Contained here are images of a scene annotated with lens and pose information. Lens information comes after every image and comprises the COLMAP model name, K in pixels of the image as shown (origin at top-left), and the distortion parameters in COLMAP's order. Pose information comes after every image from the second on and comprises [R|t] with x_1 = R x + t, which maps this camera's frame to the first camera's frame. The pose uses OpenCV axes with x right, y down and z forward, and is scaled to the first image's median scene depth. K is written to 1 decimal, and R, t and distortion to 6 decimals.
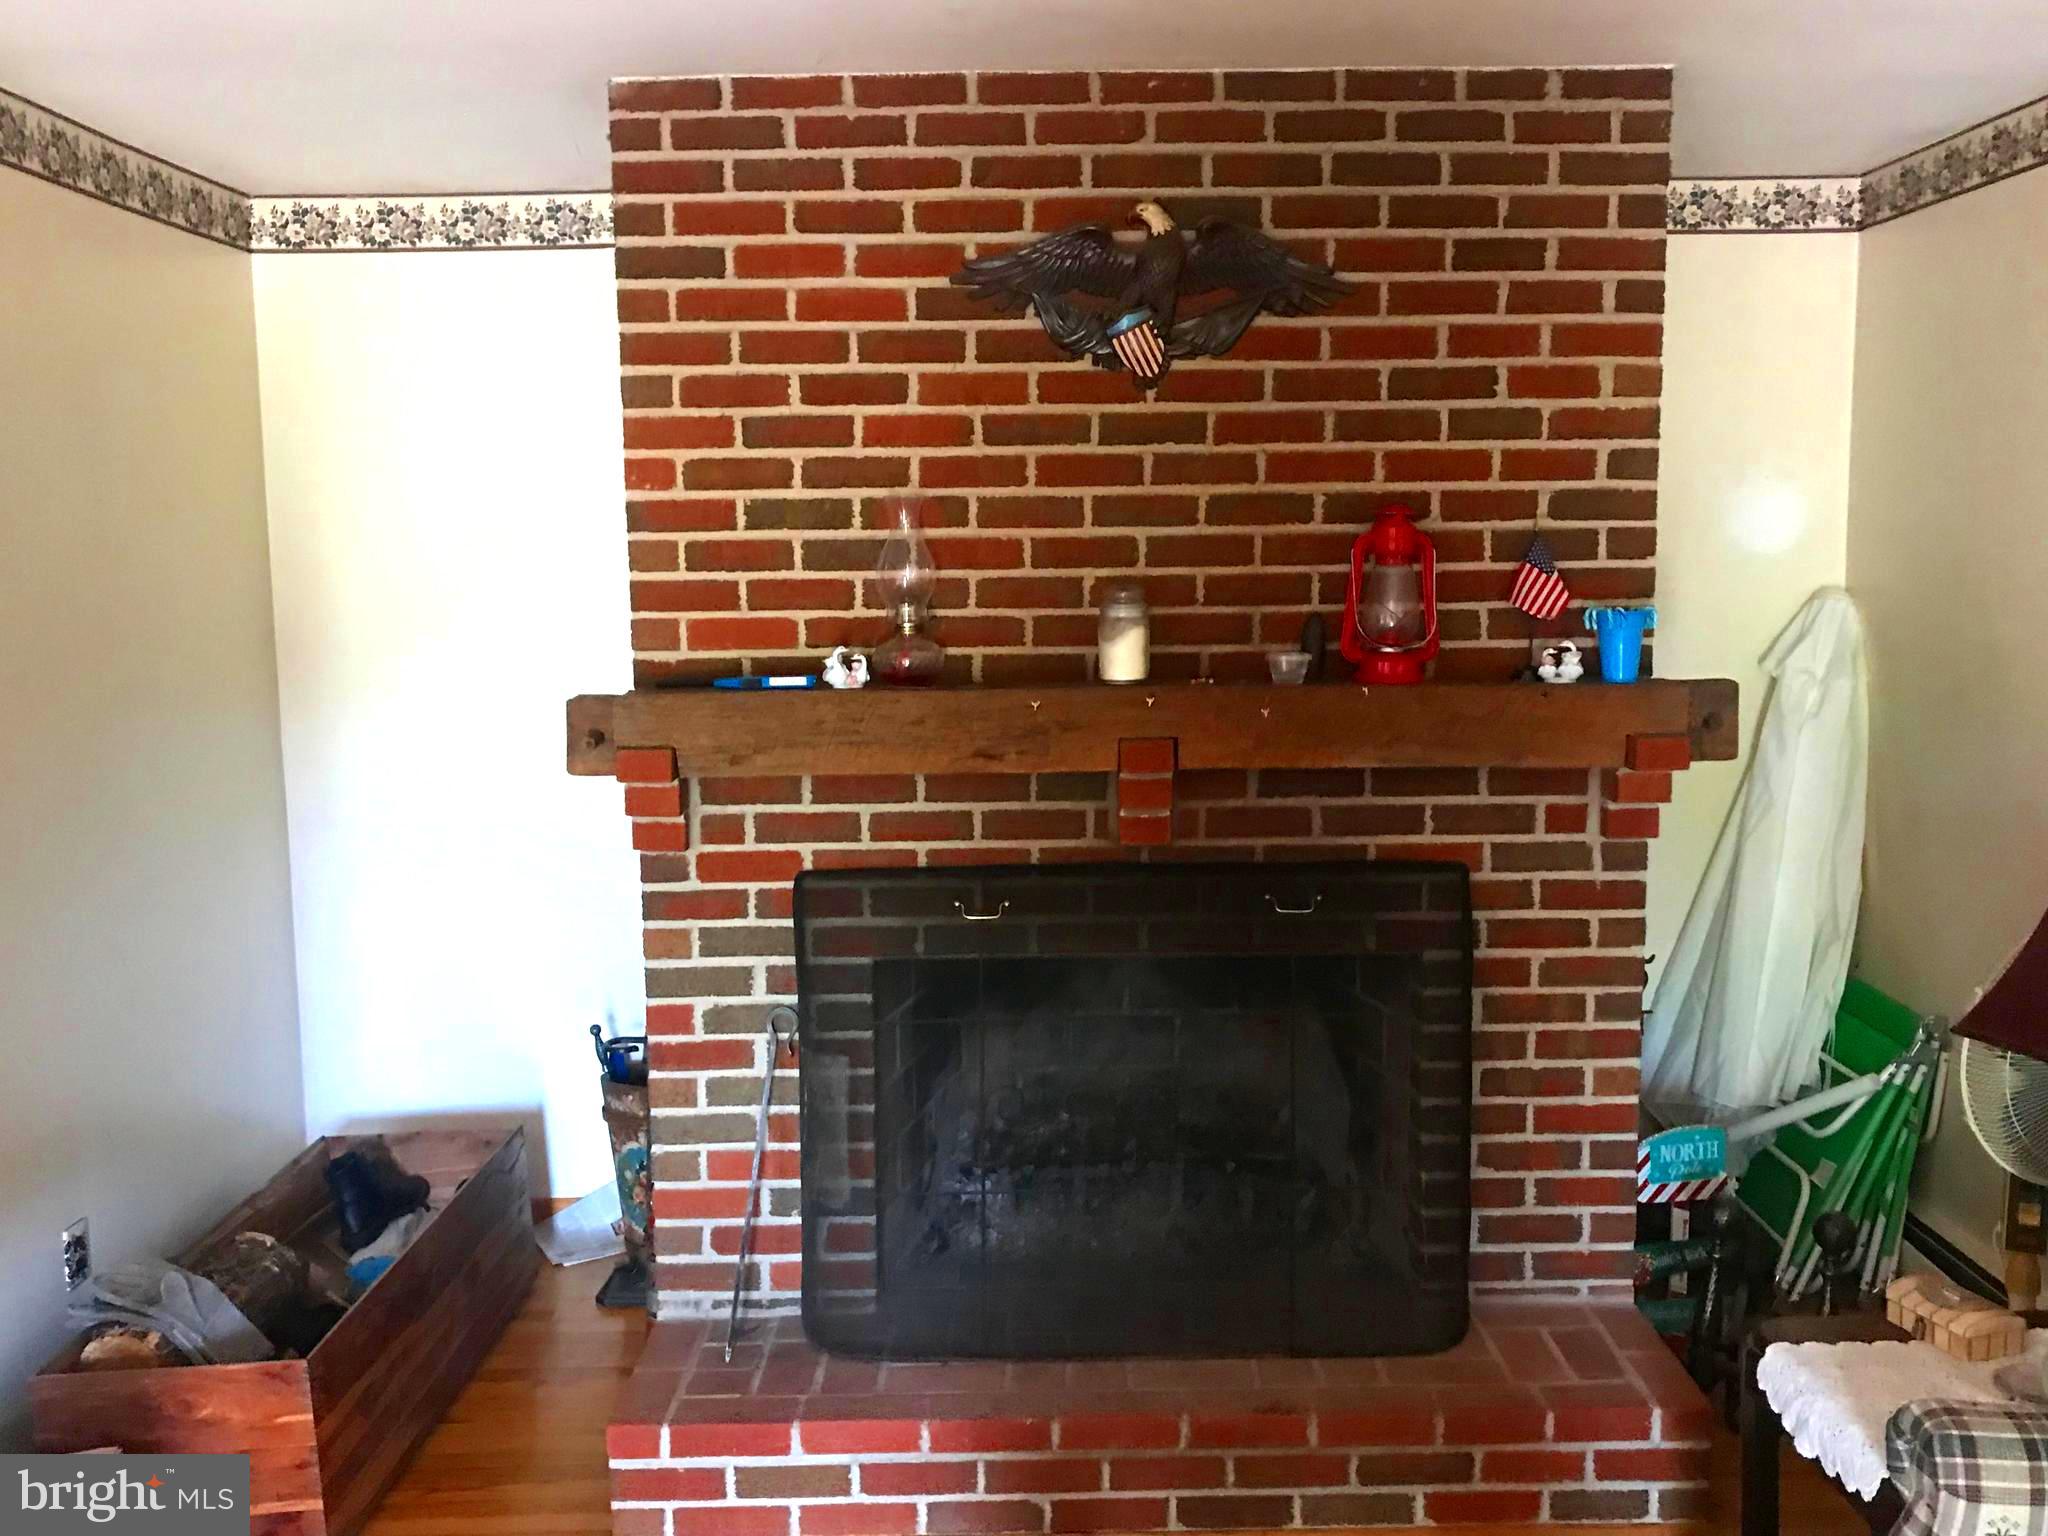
lens RADIAL K [[1864.5, 0, 1027.5], [0, 1864.5, 751.5], [0, 0, 1]] dist [0.031253, 0.000000]
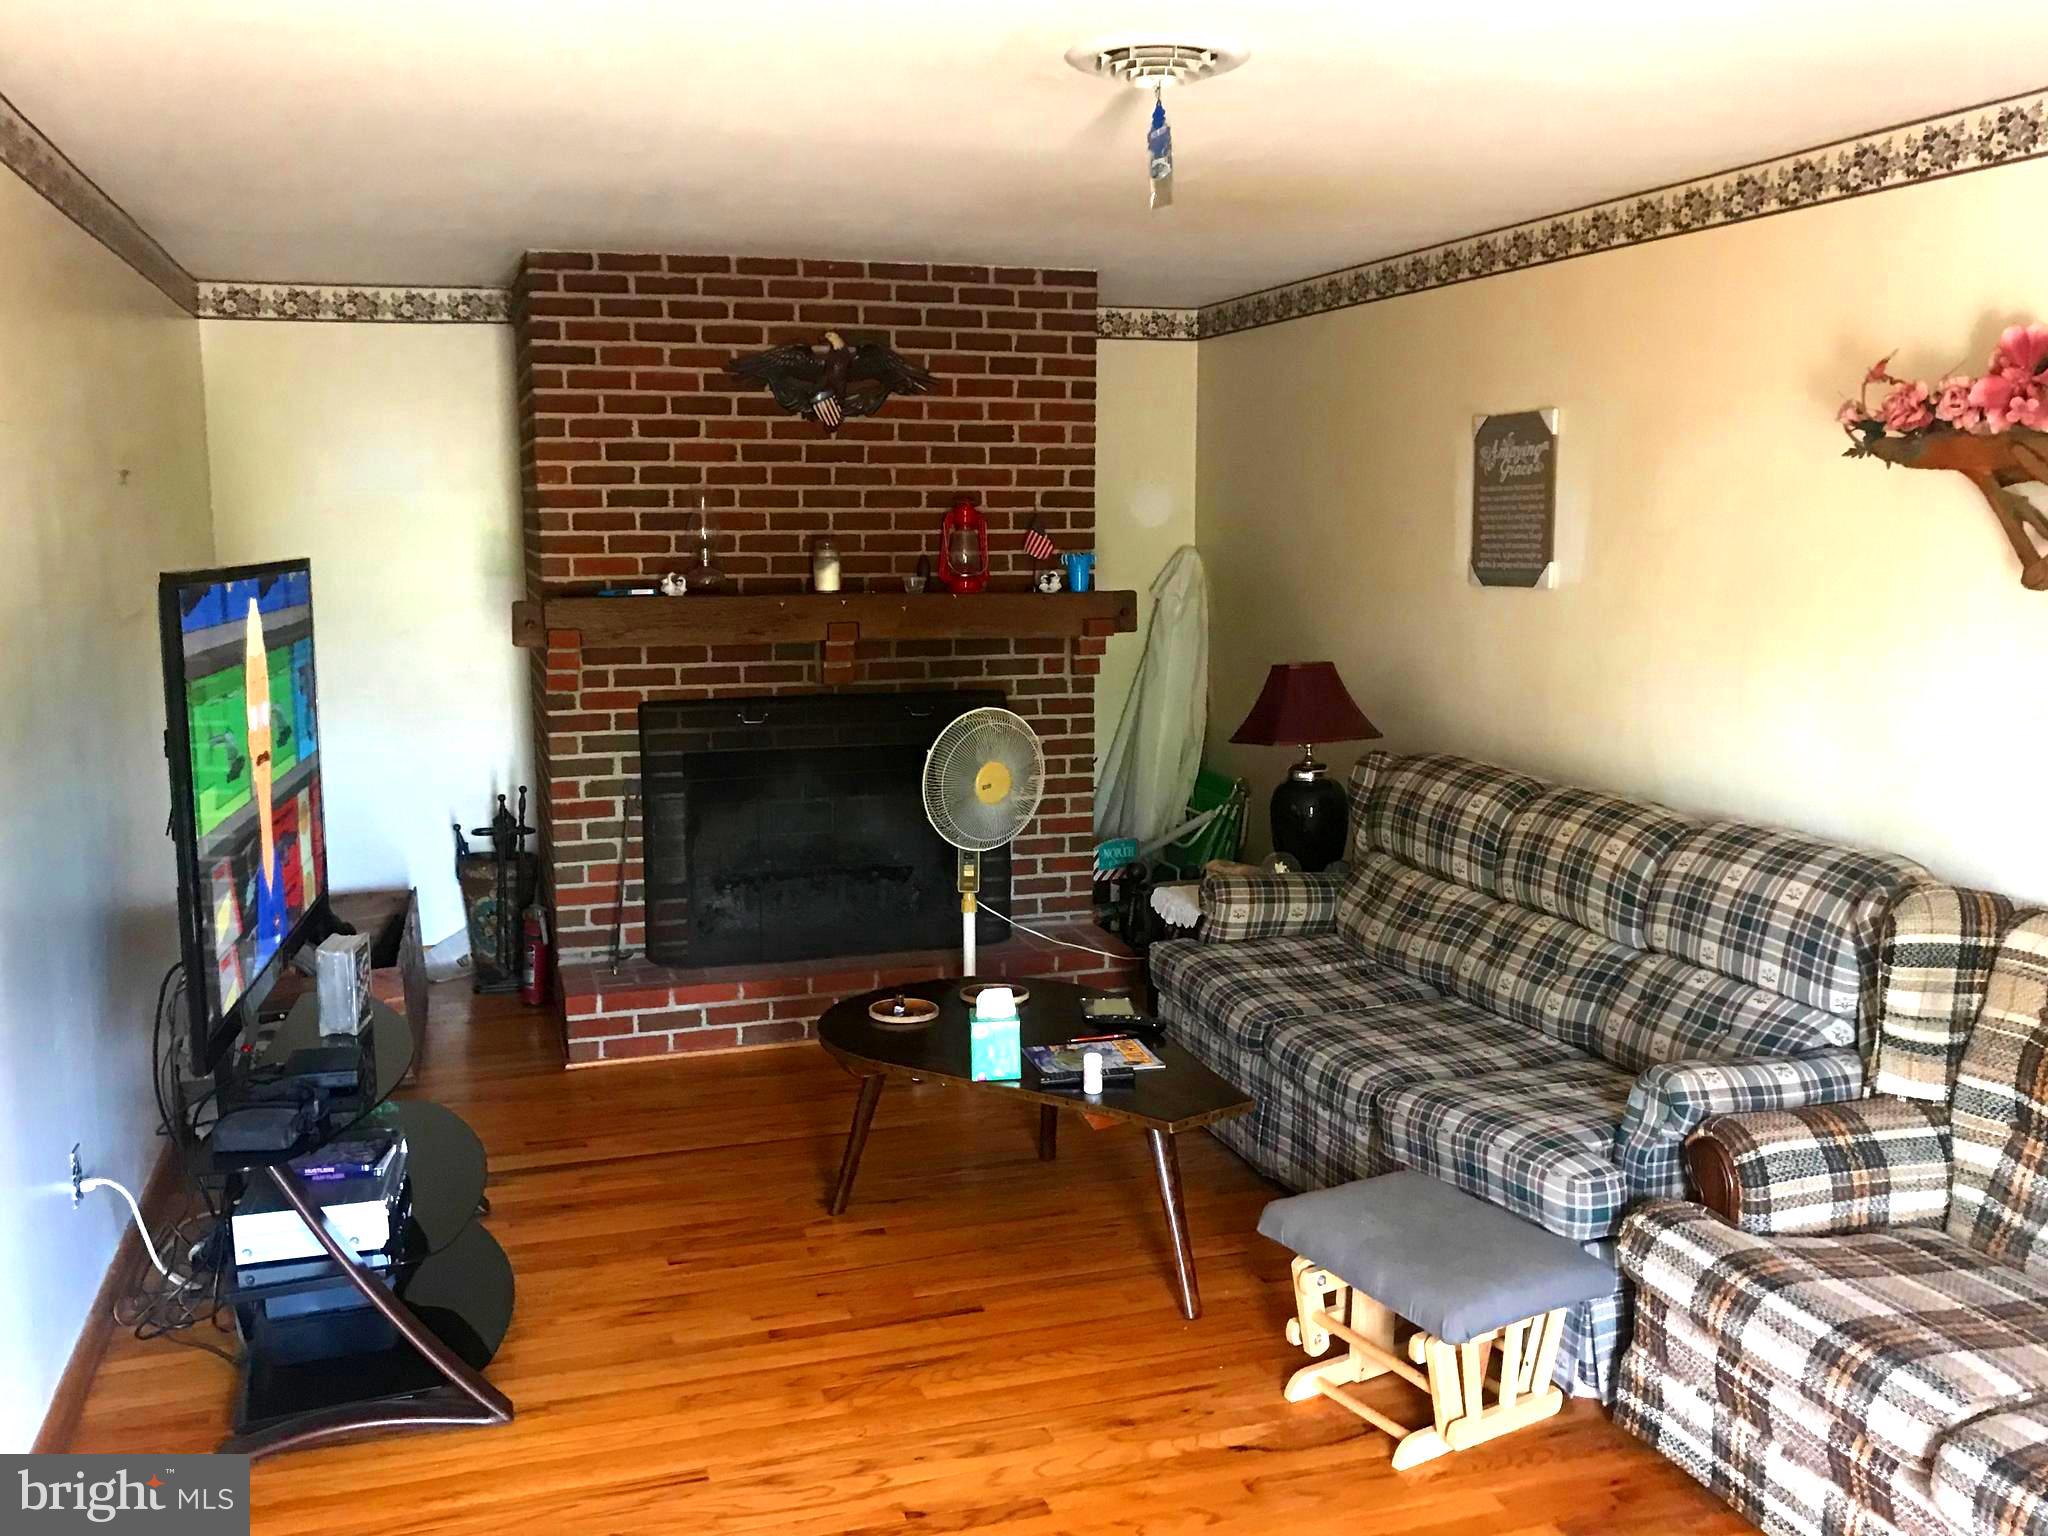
lens RADIAL K [[1864.5, 0, 1018.7], [0, 1864.5, 768.0], [0, 0, 1]] dist [0.031253, 0.000000]
pose [[0.957394, -0.030011, 0.287221, -0.293757], [0.025091, 0.999469, 0.020794, 0.100311], [-0.287693, -0.012701, 0.957638, -0.804648]]
